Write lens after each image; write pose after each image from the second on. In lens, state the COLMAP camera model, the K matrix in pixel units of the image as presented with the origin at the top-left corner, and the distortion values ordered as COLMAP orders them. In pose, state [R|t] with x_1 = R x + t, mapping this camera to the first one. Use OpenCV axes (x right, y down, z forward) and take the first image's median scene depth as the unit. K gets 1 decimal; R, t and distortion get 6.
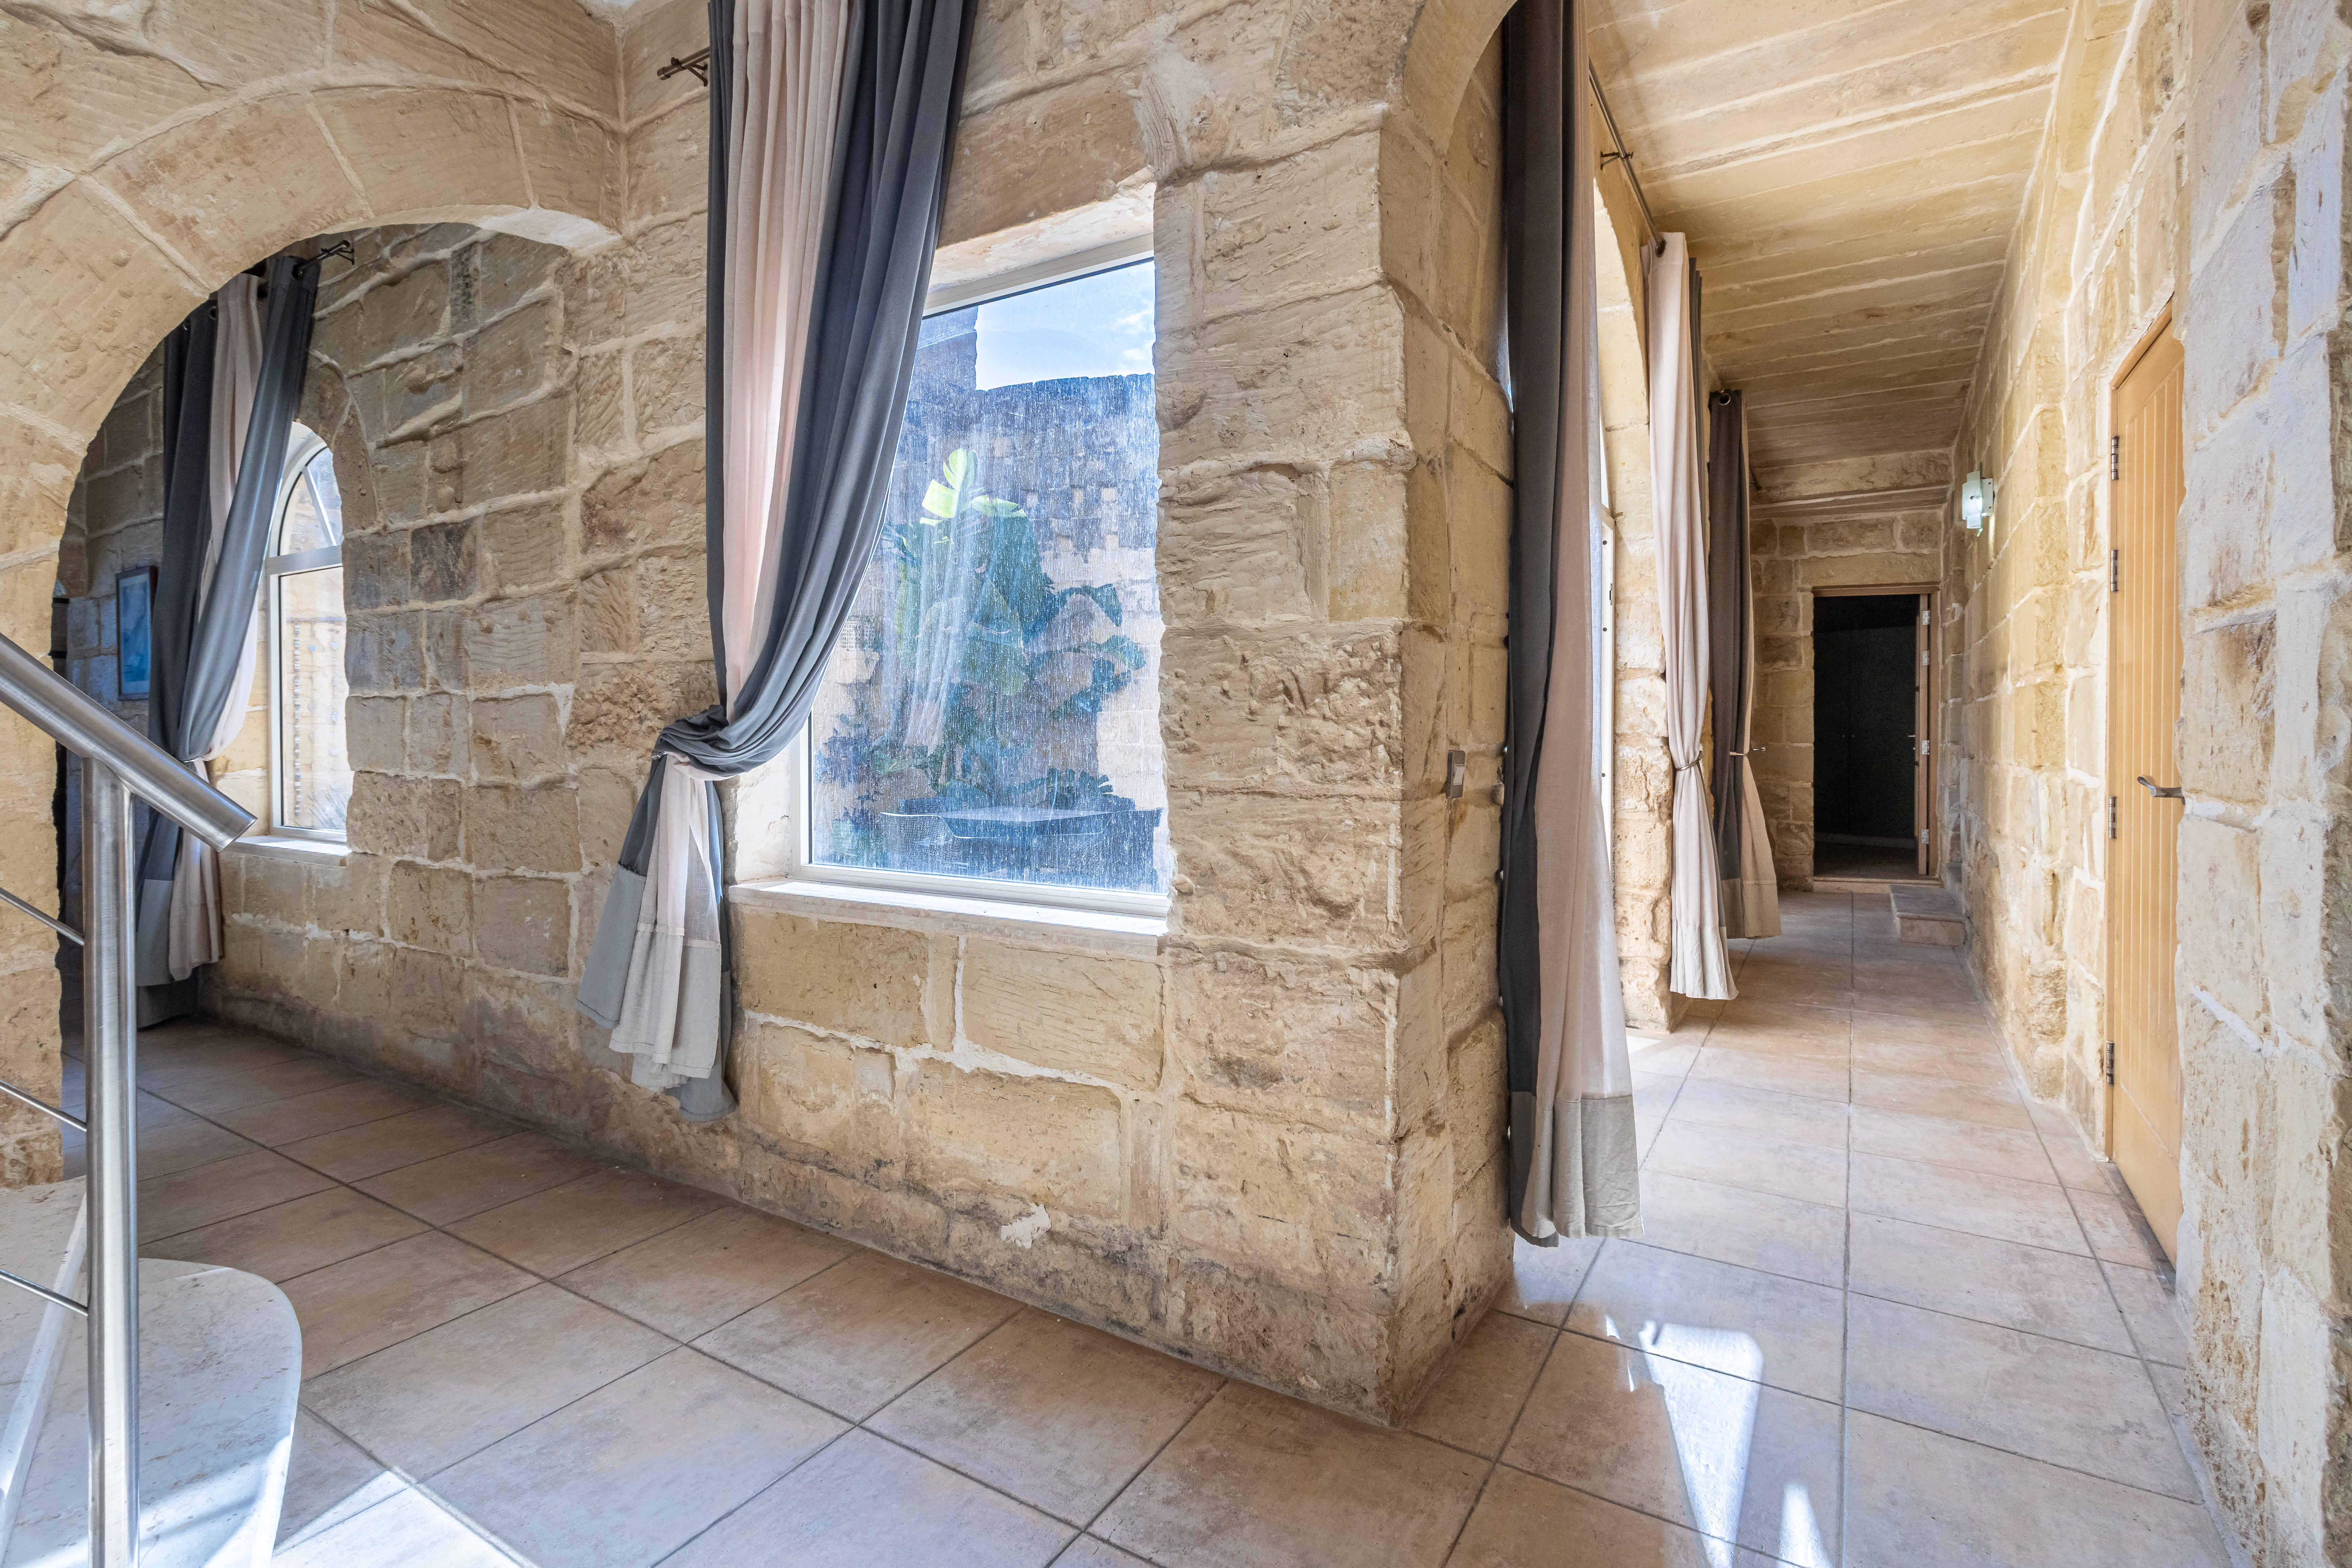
lens RADIAL K [[1110.1, 0, 1178.3], [0, 1110.1, 731.4], [0, 0, 1]] dist [0.000282, -0.000257]
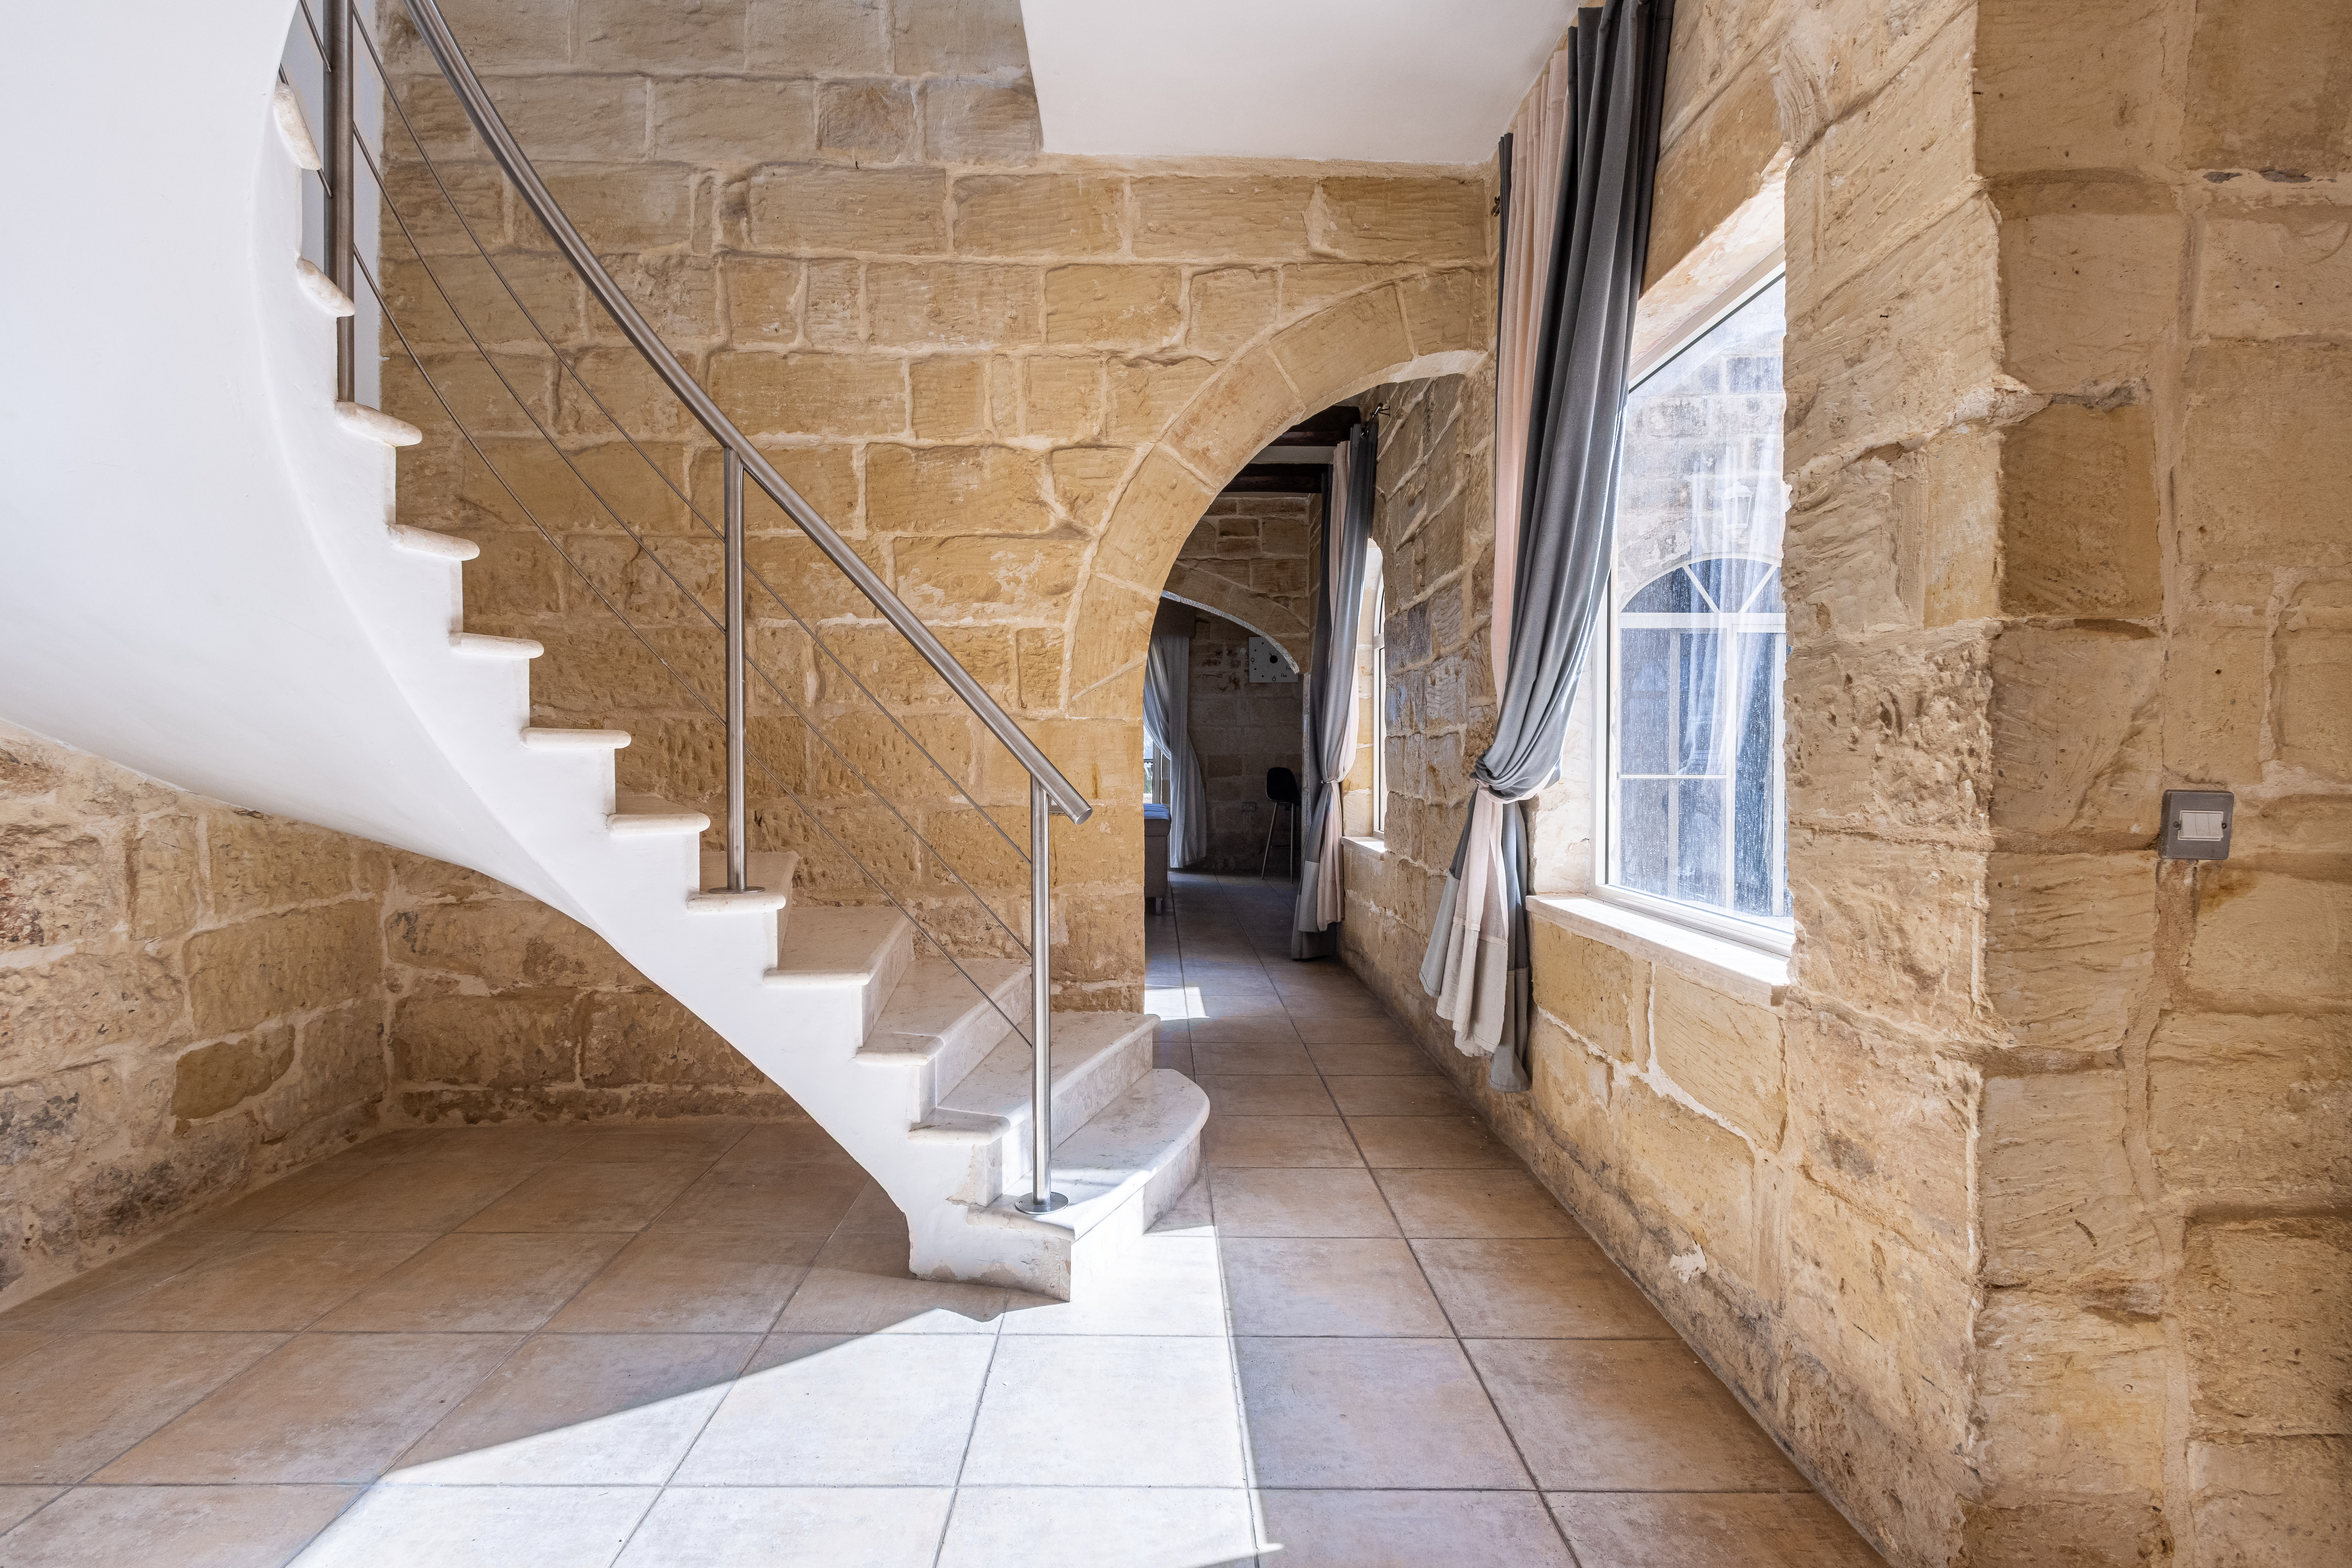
lens RADIAL K [[1118.1, 0, 1141.5], [0, 1118.1, 767.8], [0, 0, 1]] dist [0.001210, -0.000694]
pose [[0.511472, 0.007134, -0.859270, 0.524785], [-0.003935, 0.999974, 0.005960, 0.001187], [0.859291, 0.000333, 0.511487, 0.078046]]
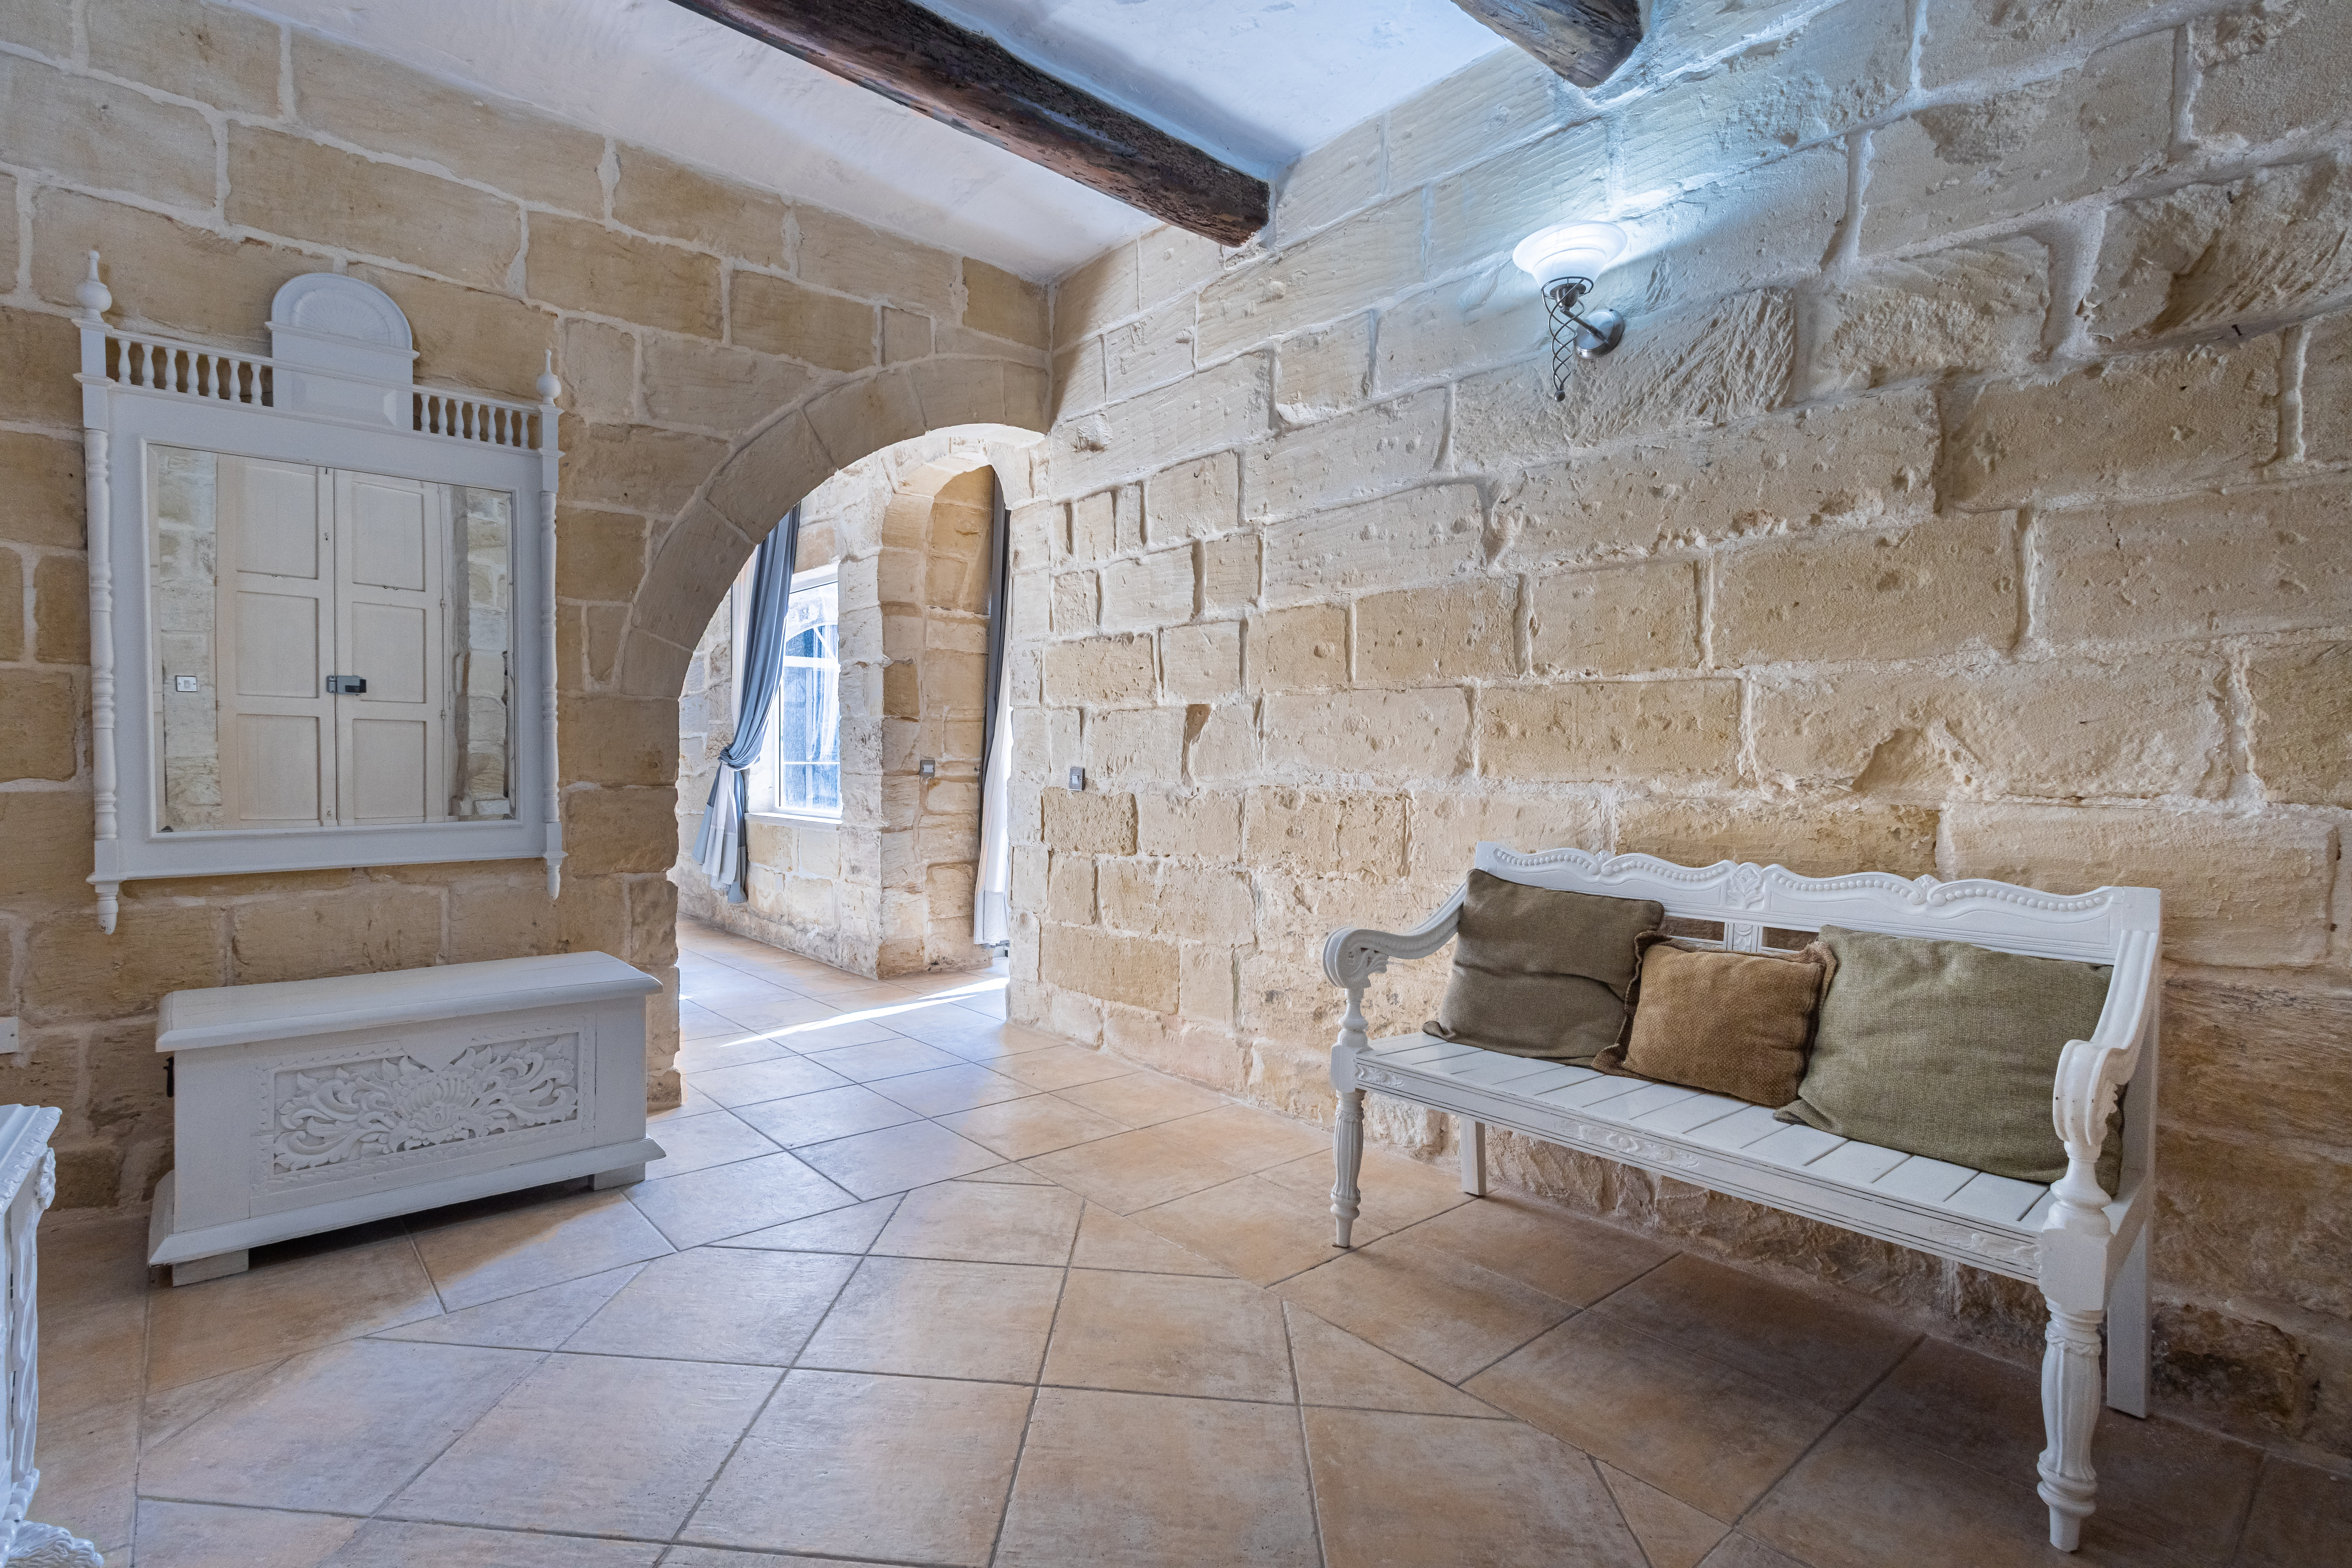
lens RADIAL K [[1118.1, 0, 1141.5], [0, 1118.1, 767.8], [0, 0, 1]] dist [0.001210, -0.000694]
pose [[0.954077, 0.005595, -0.299508, 1.651985], [-0.001846, 0.999916, 0.012798, -0.000046], [0.299555, -0.011657, 0.954008, -1.573454]]
